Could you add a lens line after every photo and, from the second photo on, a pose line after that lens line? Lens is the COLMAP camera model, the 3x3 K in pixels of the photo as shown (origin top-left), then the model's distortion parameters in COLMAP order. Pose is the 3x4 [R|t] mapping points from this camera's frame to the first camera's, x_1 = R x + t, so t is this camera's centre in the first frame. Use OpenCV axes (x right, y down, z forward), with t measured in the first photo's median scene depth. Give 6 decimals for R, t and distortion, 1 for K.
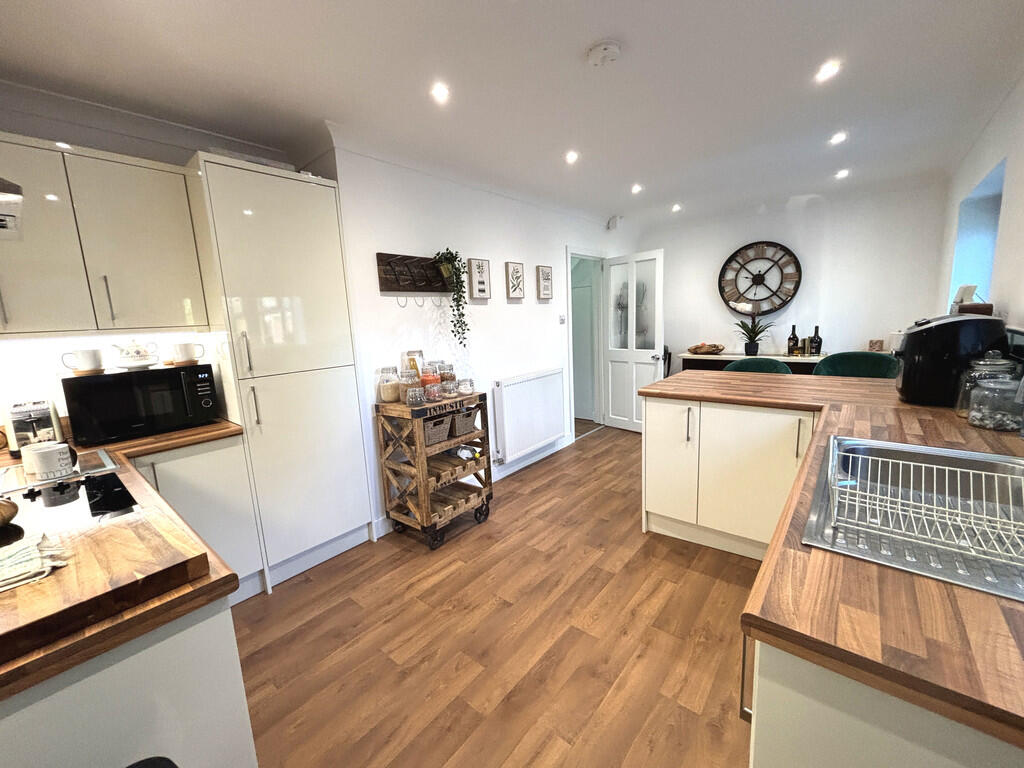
lens RADIAL K [[415.9, 0, 512.0], [0, 415.9, 384.0], [0, 0, 1]] dist [-0.000973, 0.000188]
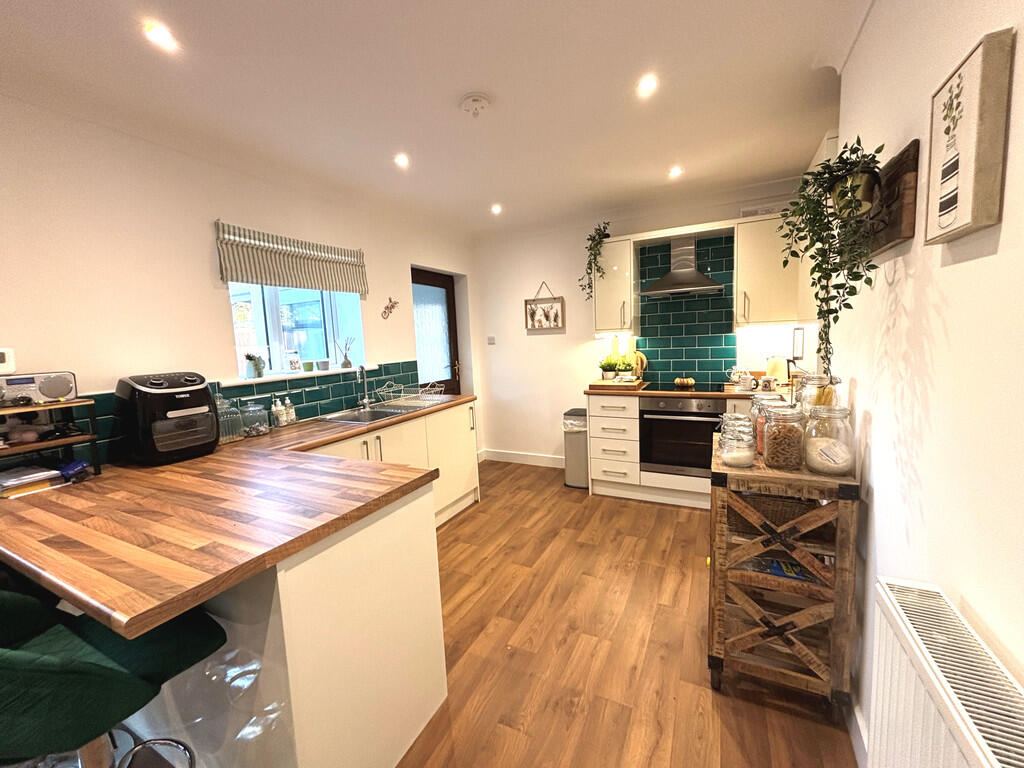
lens RADIAL K [[415.9, 0, 512.0], [0, 415.9, 384.0], [0, 0, 1]] dist [-0.000973, 0.000188]
pose [[-0.970261, 0.114758, -0.213130, 0.385587], [0.051901, 0.958627, 0.279893, -0.336983], [0.236432, 0.260507, -0.936075, 1.909213]]
